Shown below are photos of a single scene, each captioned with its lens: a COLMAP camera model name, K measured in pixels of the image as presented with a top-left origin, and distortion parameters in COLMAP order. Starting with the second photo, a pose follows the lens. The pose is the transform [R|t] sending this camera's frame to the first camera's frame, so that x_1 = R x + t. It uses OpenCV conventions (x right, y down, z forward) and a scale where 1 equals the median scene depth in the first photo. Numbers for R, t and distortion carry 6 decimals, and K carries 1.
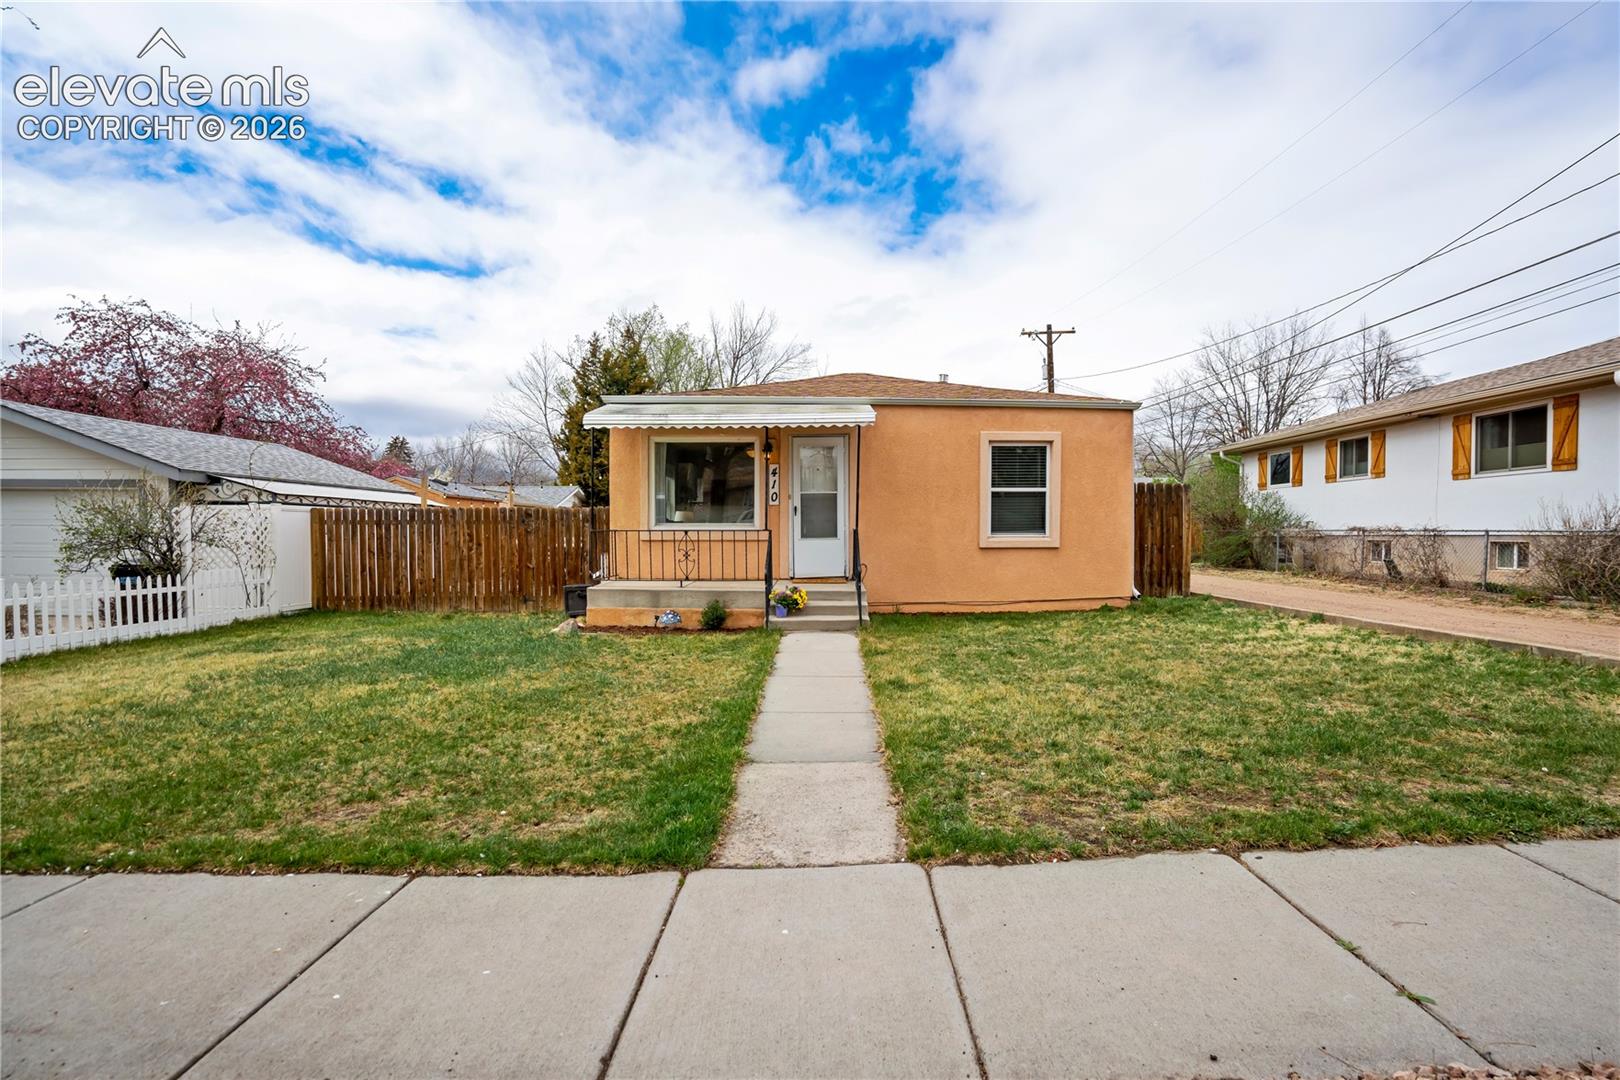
lens RADIAL K [[751.1, 0, 810.0], [0, 751.1, 540.0], [0, 0, 1]] dist [-0.034991, 0.000096]
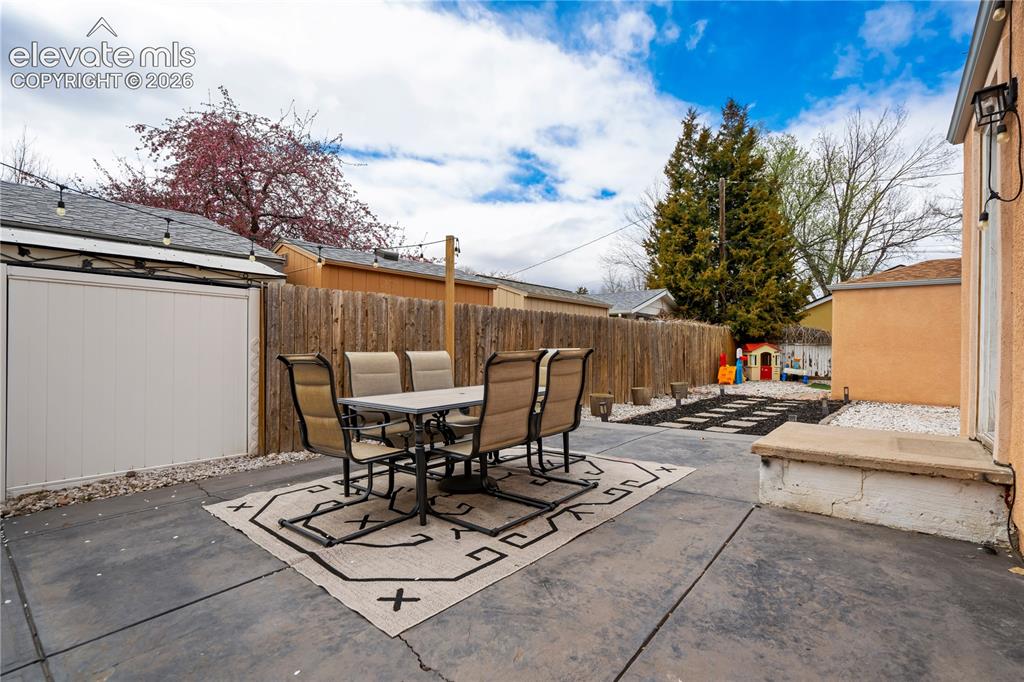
lens RADIAL K [[474.8, 0, 512.0], [0, 474.8, 341.0], [0, 0, 1]] dist [-0.034991, 0.000096]
pose [[0.782141, 0.010898, -0.623006, -0.325458], [-0.029646, 0.999366, -0.019738, 0.003937], [0.622396, 0.033908, 0.781968, 1.362577]]
